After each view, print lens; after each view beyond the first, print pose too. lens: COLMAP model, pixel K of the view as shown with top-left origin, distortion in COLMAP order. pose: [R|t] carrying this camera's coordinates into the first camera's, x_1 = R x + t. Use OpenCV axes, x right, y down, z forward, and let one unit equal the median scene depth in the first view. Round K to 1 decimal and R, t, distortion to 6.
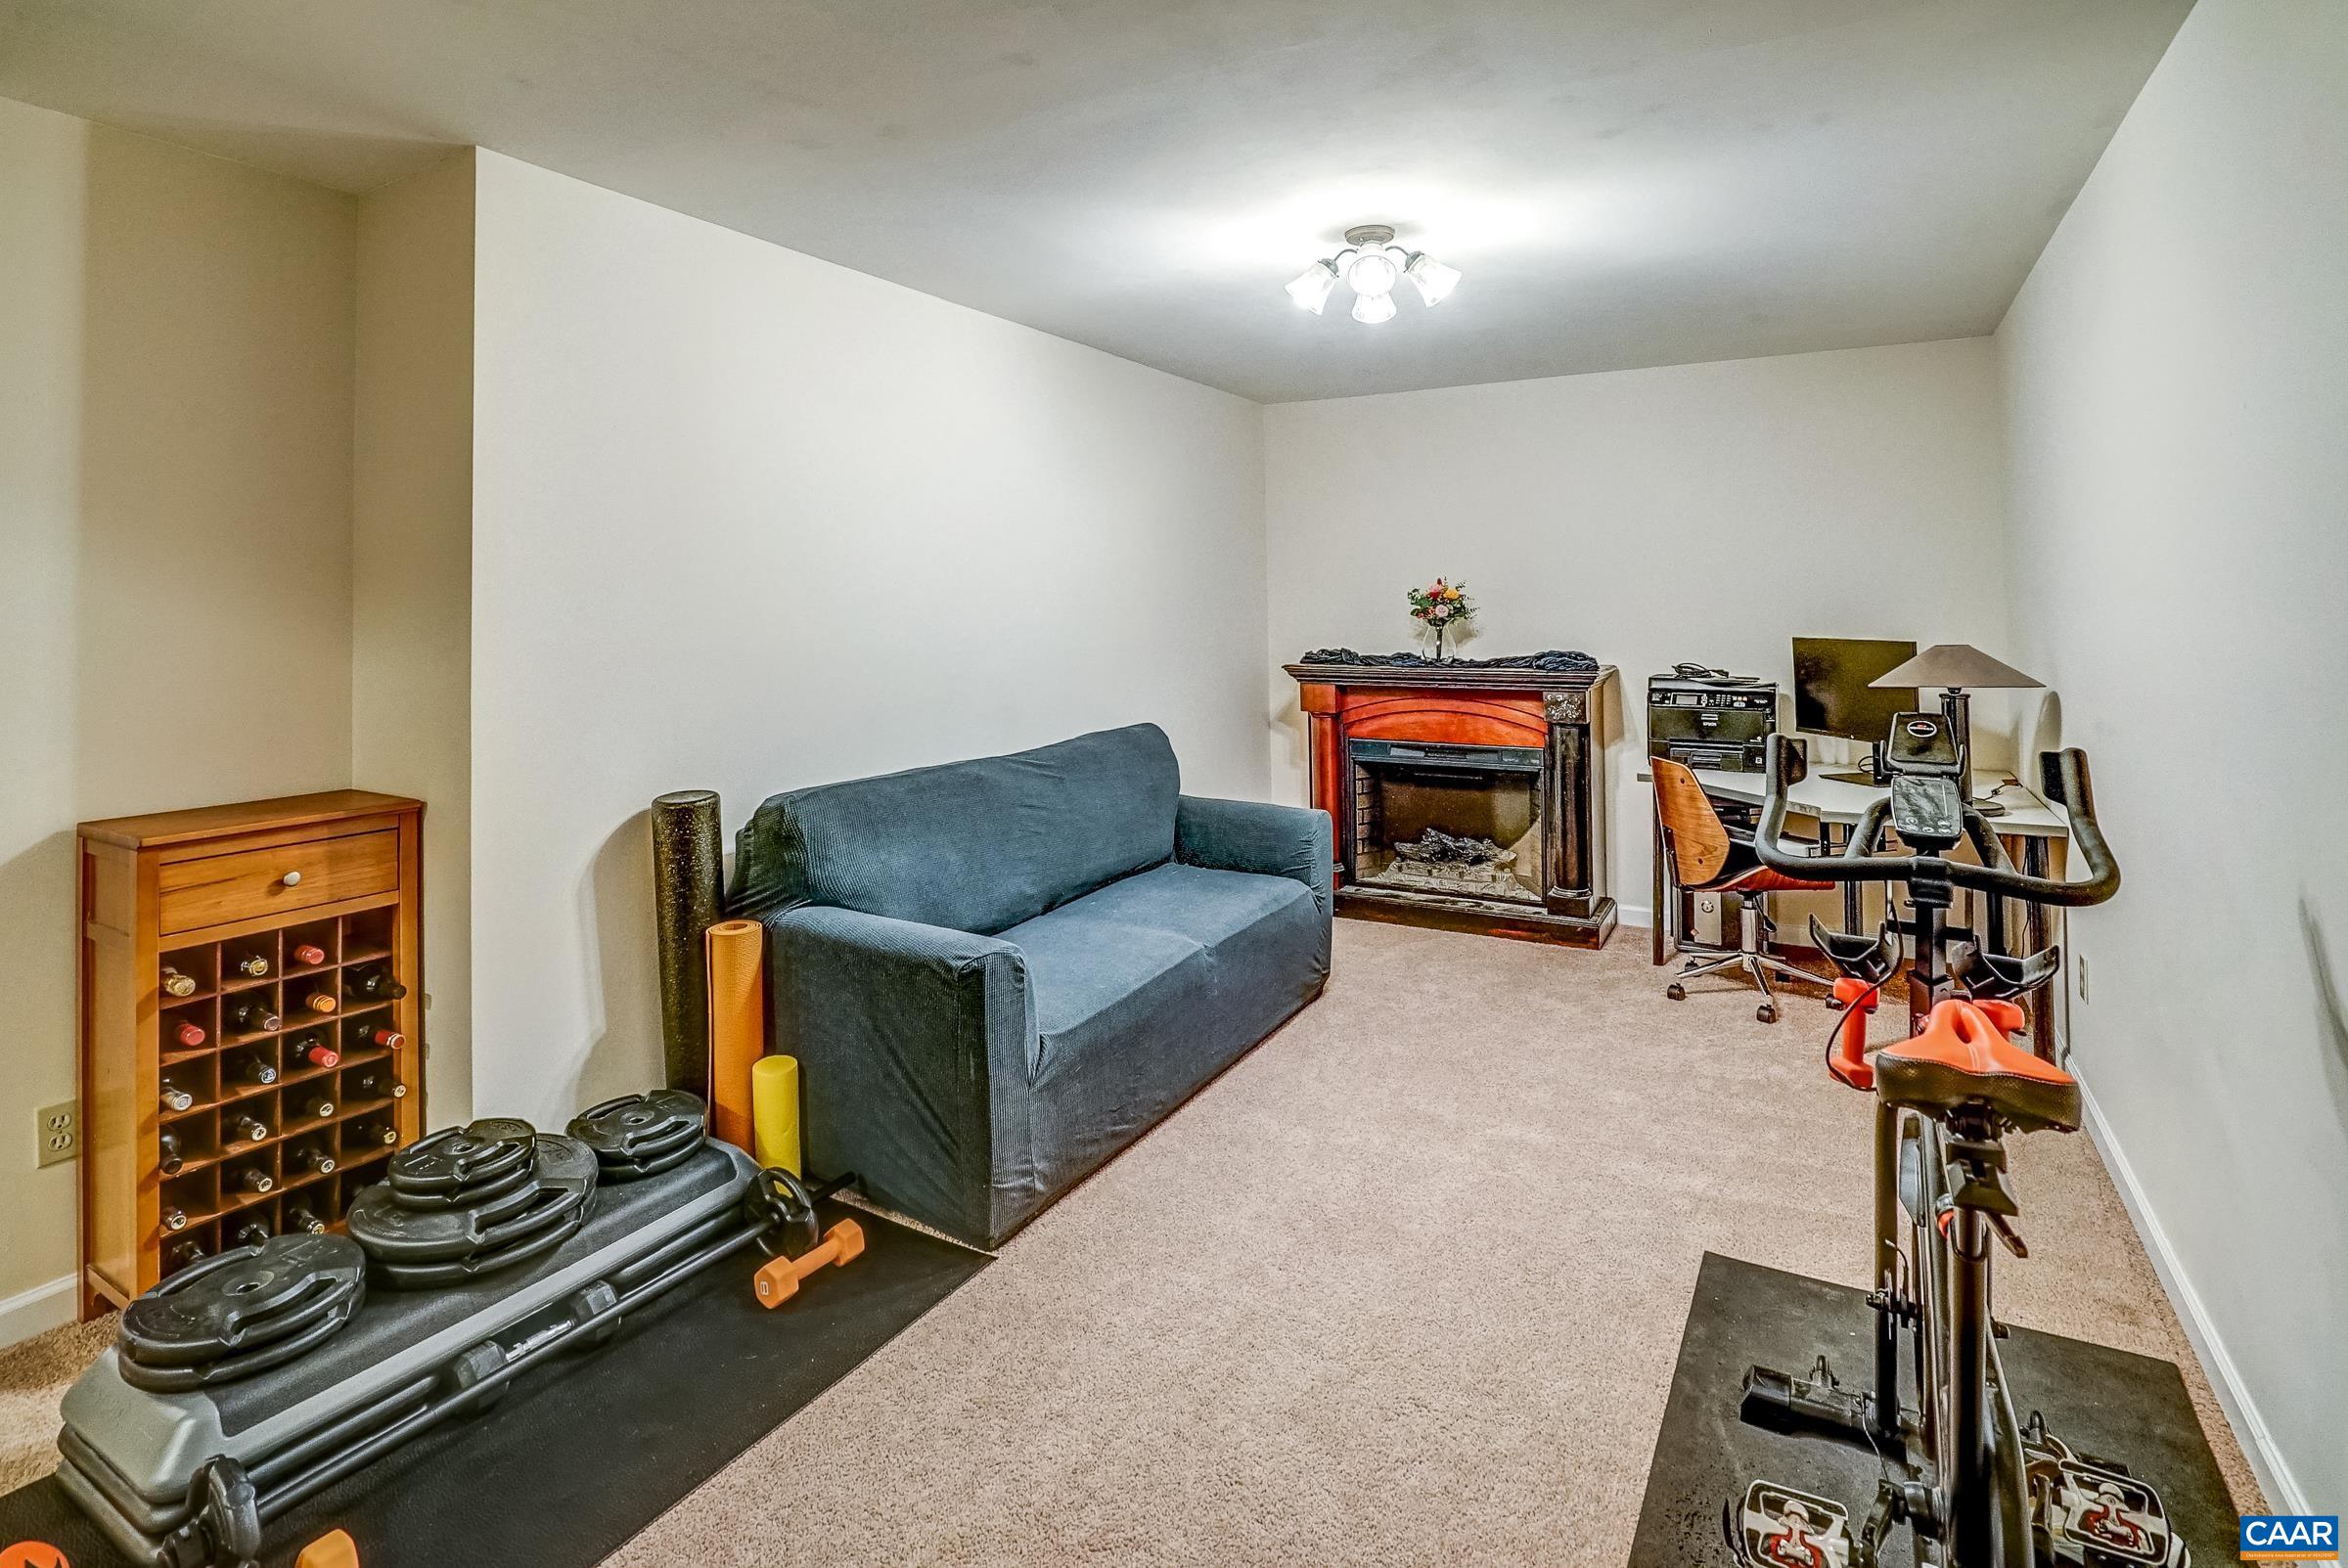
lens RADIAL K [[1184.9, 0, 1160.4], [0, 1184.9, 850.0], [0, 0, 1]] dist [-0.002936, 0.000081]
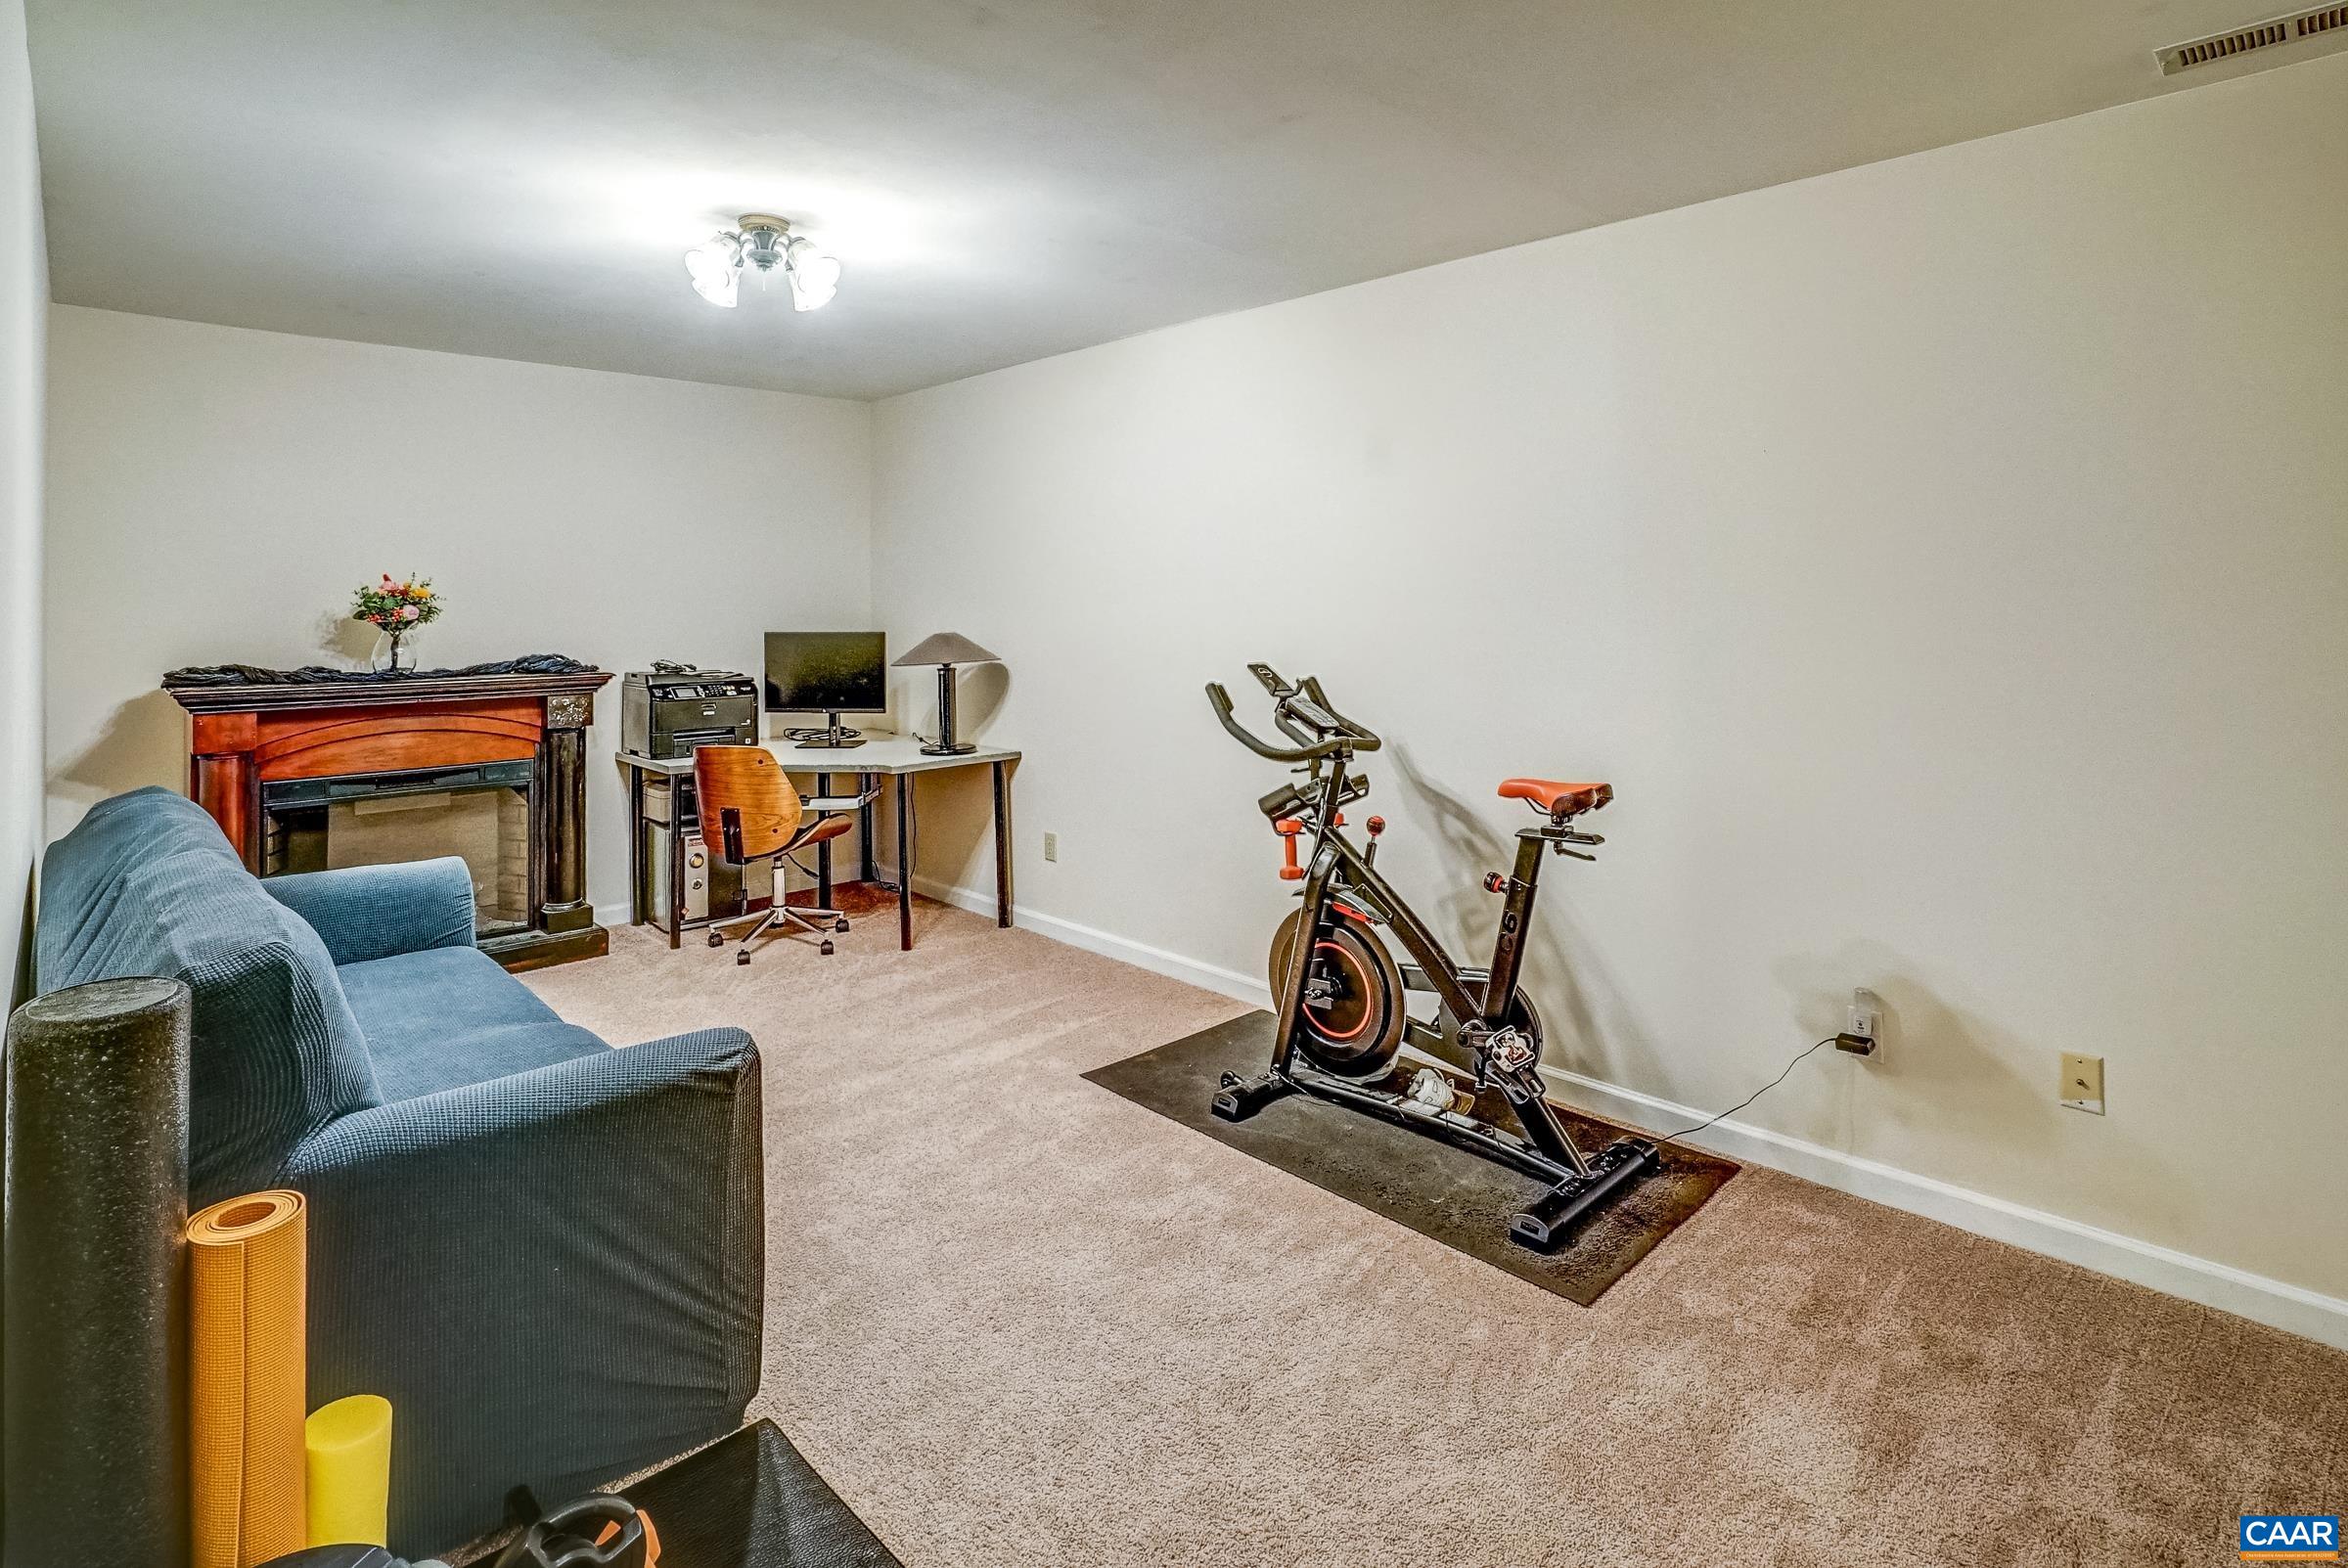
lens RADIAL K [[1184.9, 0, 1160.4], [0, 1184.9, 850.0], [0, 0, 1]] dist [-0.002936, 0.000081]
pose [[0.302698, -0.191693, 0.933610, -0.425703], [0.198514, 0.970762, 0.134958, -0.044920], [-0.932183, 0.144483, 0.331902, 0.244722]]
